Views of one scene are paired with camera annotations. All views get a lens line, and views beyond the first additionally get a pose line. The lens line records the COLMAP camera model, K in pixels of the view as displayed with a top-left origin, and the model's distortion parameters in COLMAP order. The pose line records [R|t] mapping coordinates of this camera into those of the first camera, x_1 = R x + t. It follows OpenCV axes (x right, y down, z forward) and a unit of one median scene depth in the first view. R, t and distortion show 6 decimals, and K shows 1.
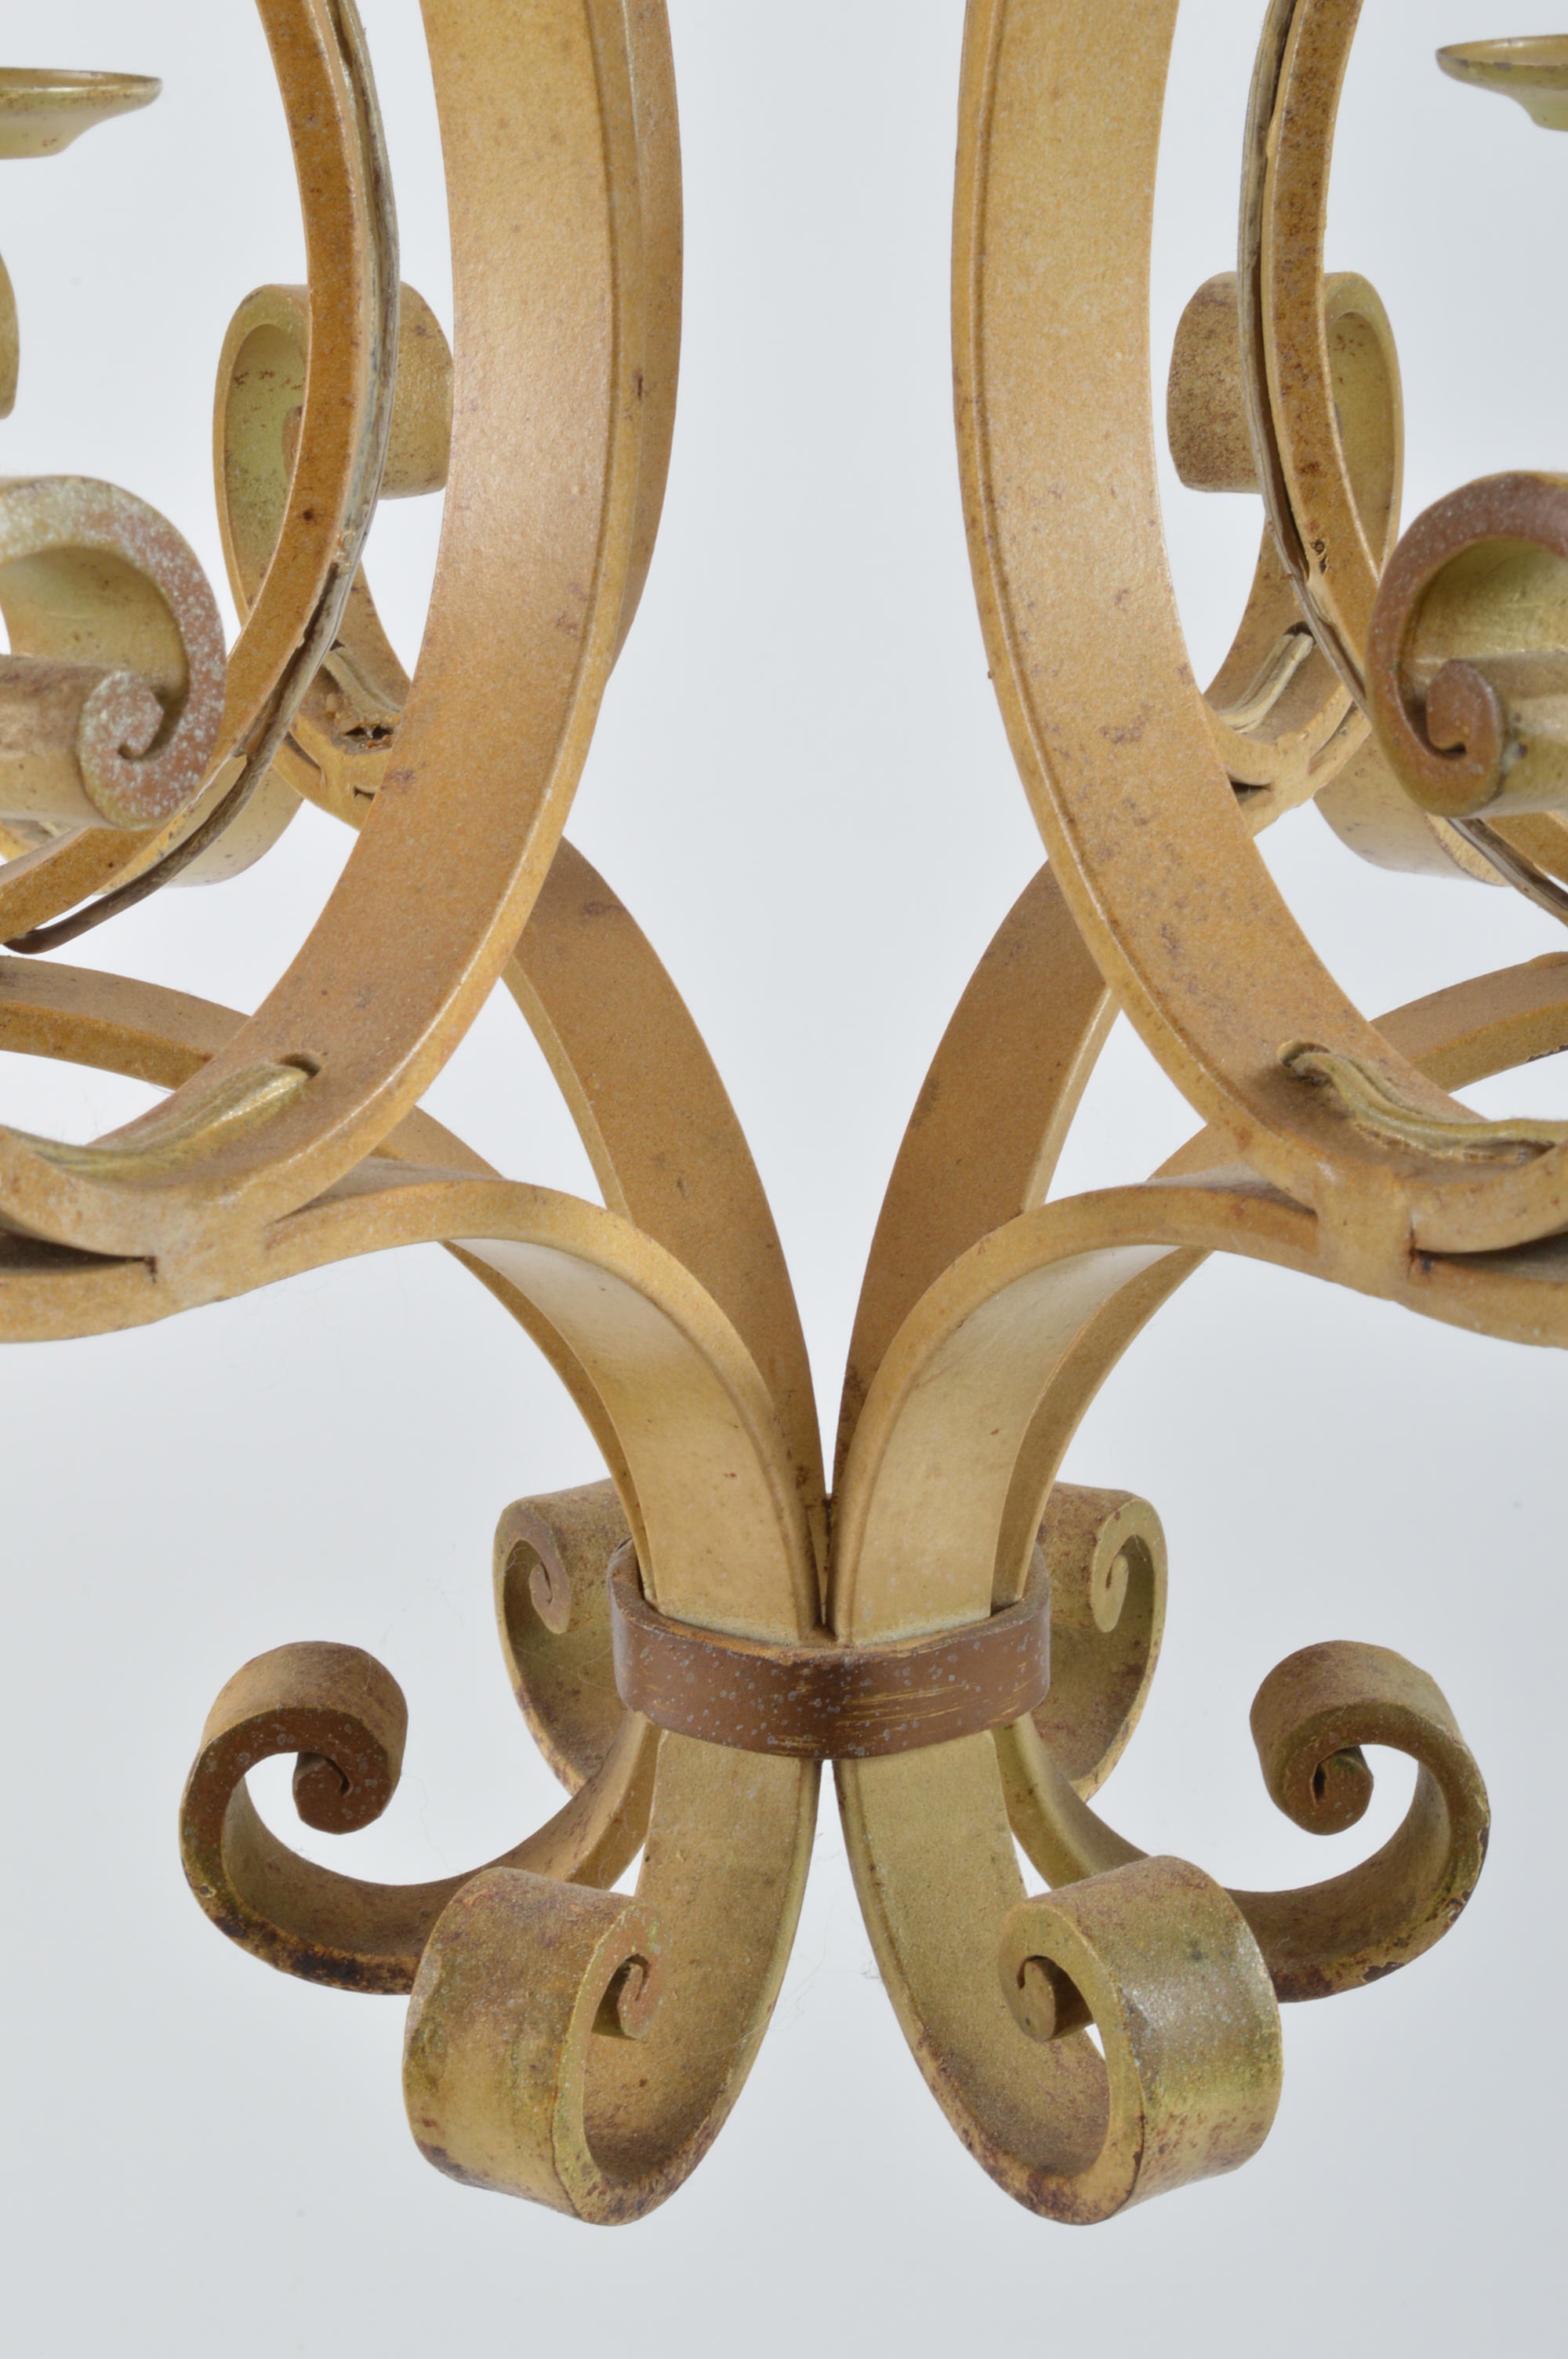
lens RADIAL K [[3651.8, 0, 784.0], [0, 3651.8, 1179.5], [0, 0, 1]] dist [-0.018180, -0.037971]
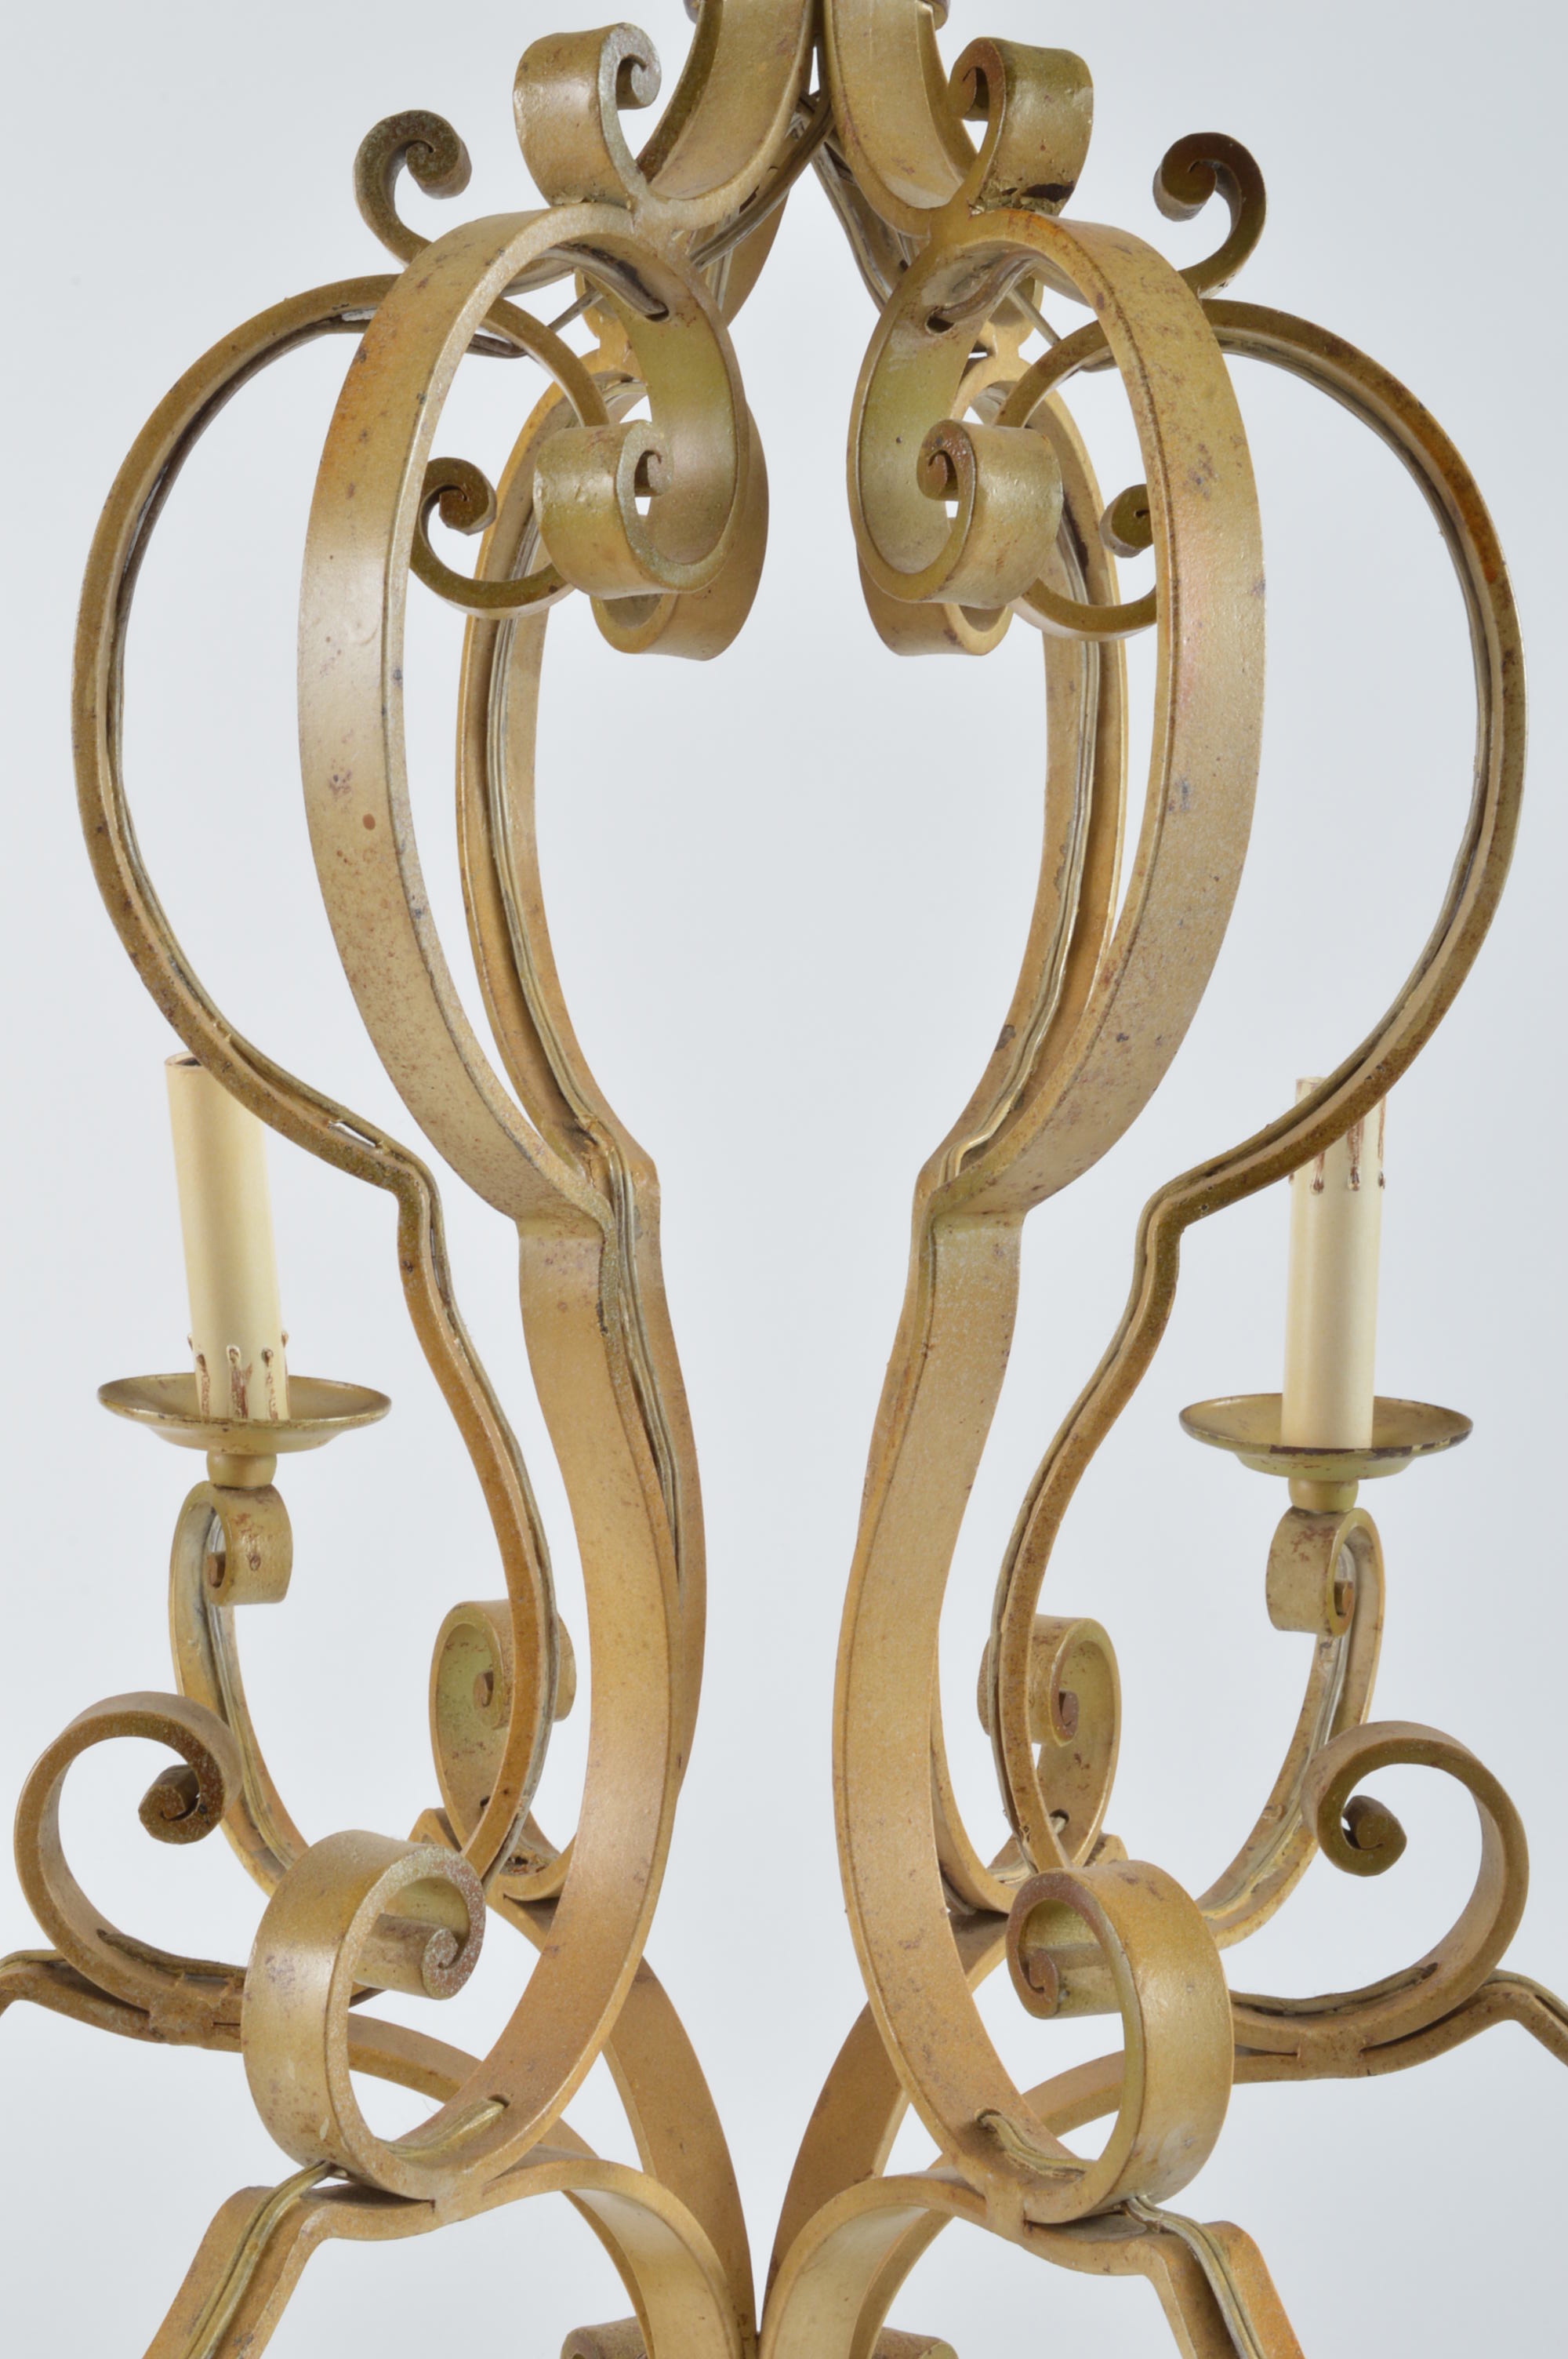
lens RADIAL K [[3484.5, 0, 784.0], [0, 3484.5, 1179.5], [0, 0, 1]] dist [-0.005737, -0.028491]
pose [[0.999258, 0.037691, -0.007884, 0.022421], [-0.038489, 0.971560, -0.233642, -0.081016], [-0.001147, 0.233773, 0.972291, -0.998800]]
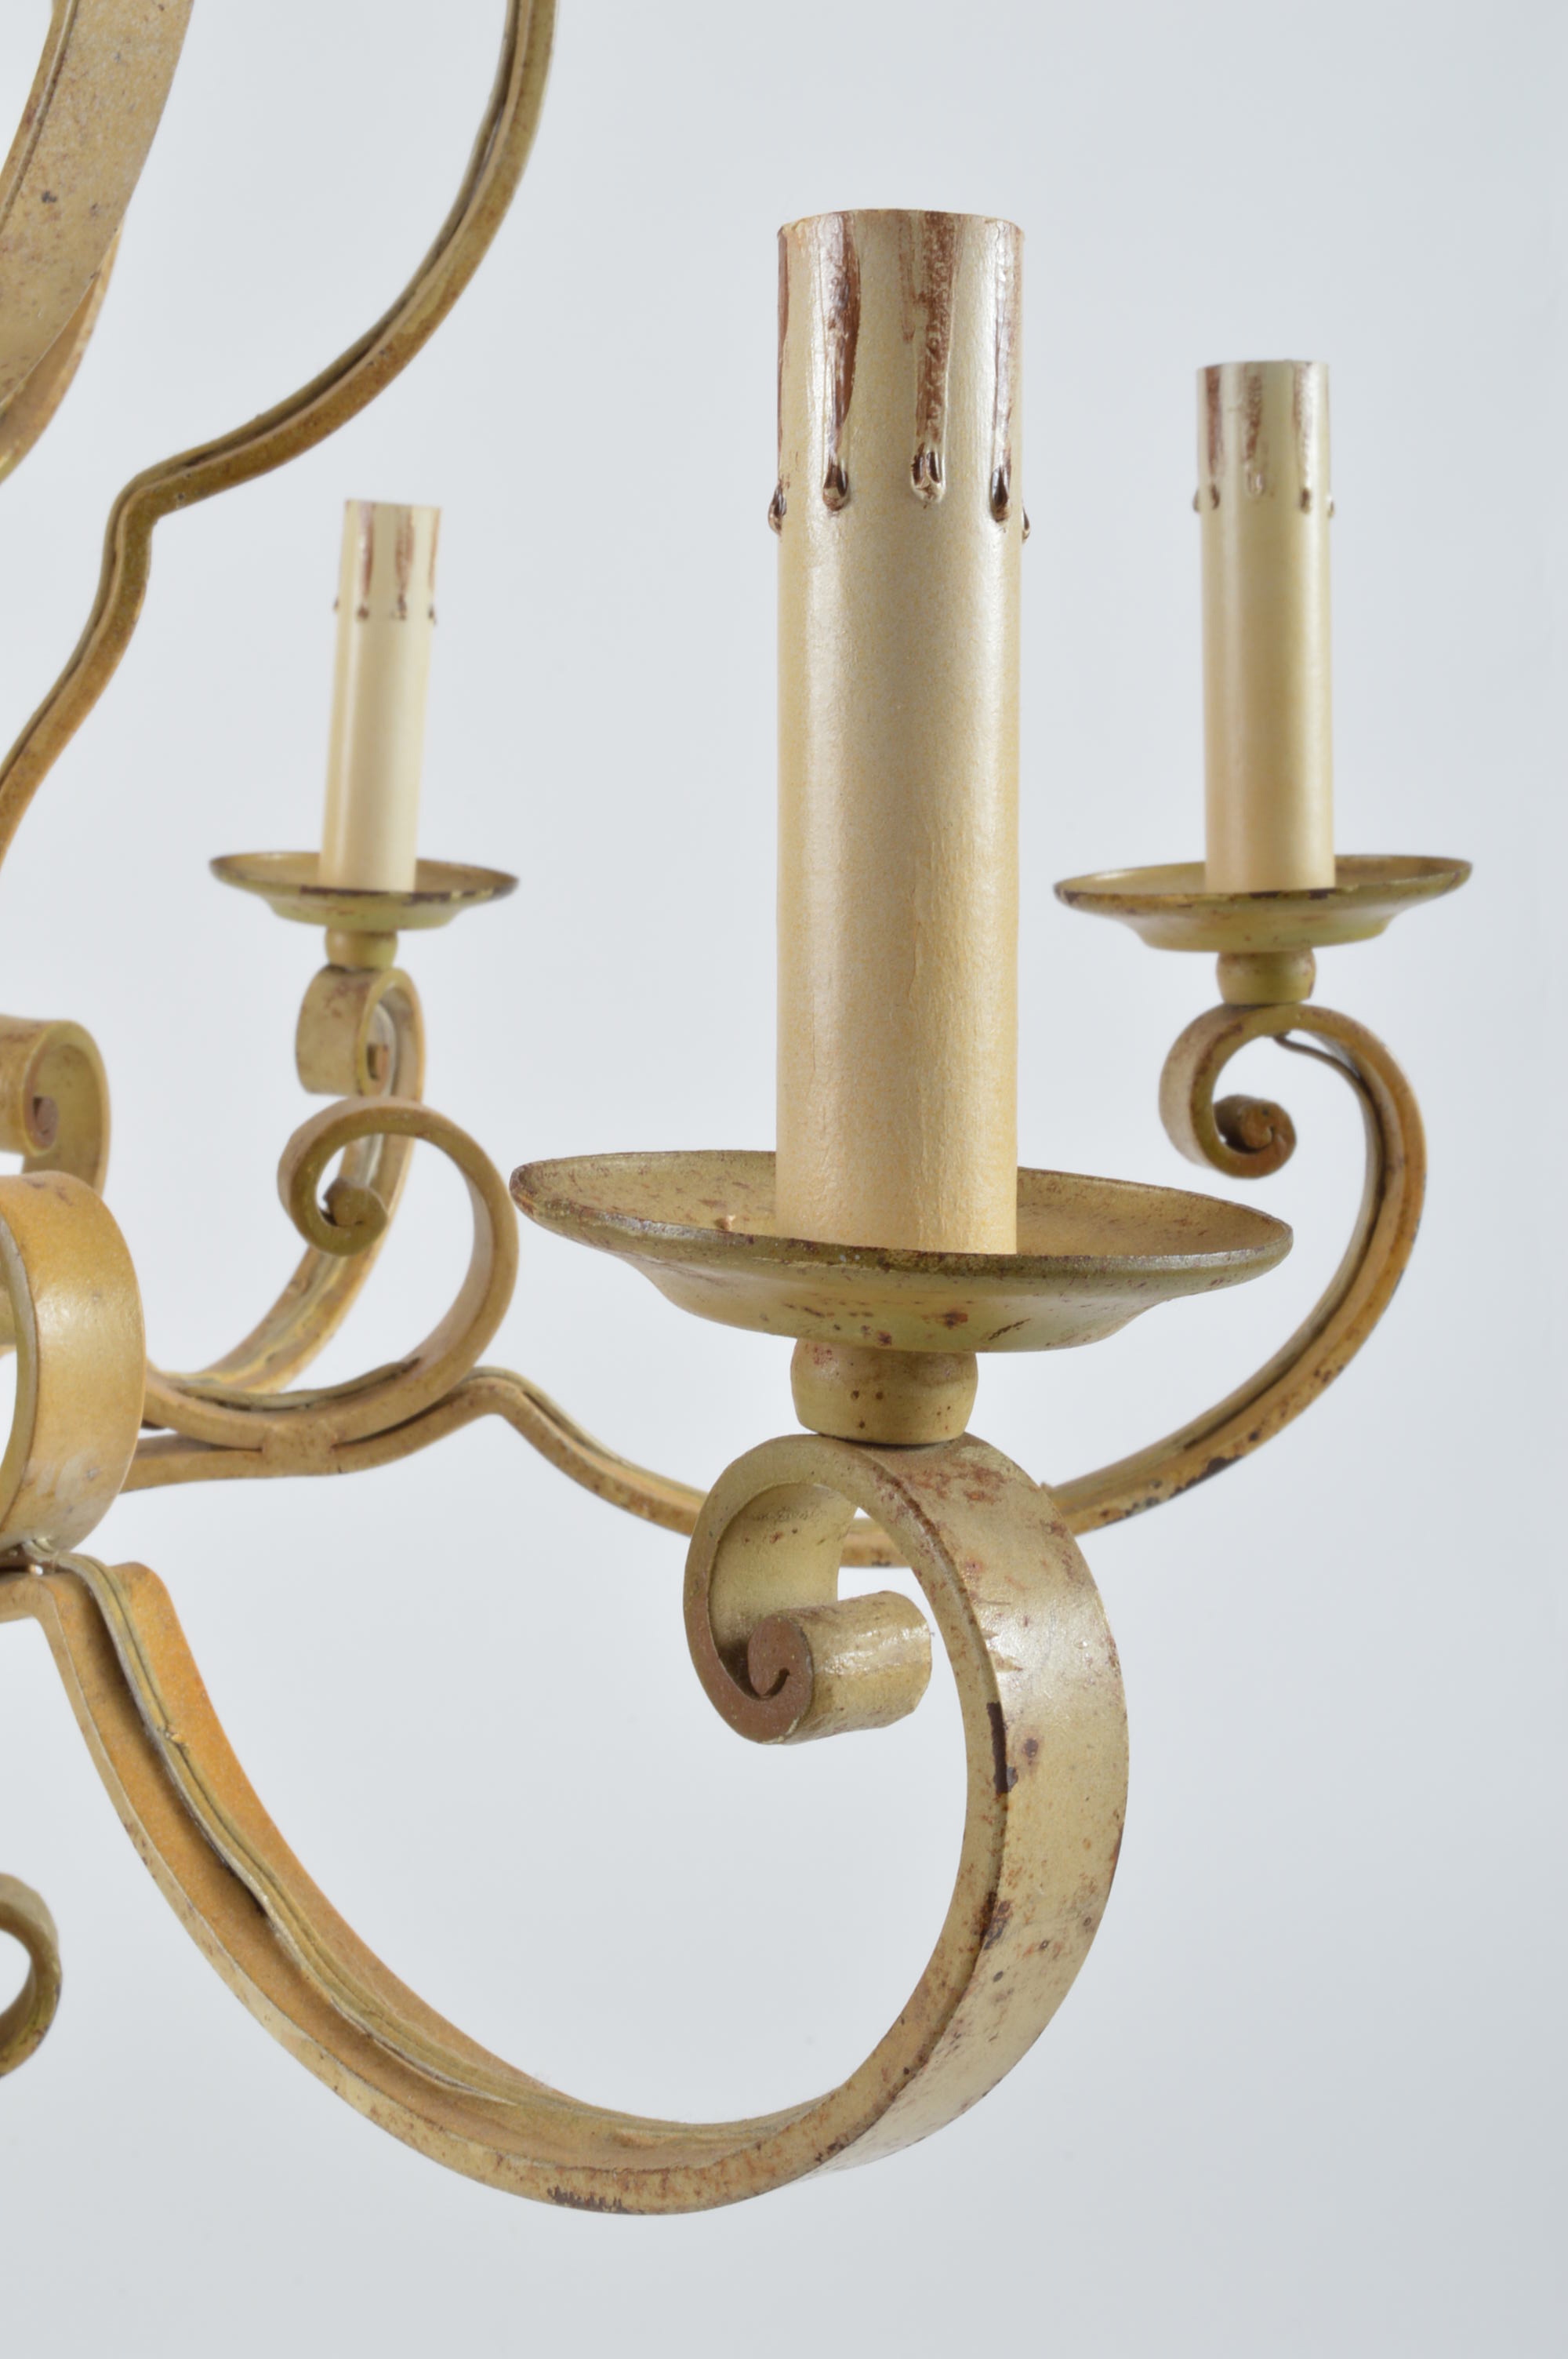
lens RADIAL K [[3397.6, 0, 784.0], [0, 3397.6, 1179.5], [0, 0, 1]] dist [-0.003215, -0.019077]
pose [[0.970372, 0.061352, 0.233698, 0.150383], [-0.022662, 0.986071, -0.164774, 0.065221], [-0.240552, 0.154596, 0.958246, -0.756657]]
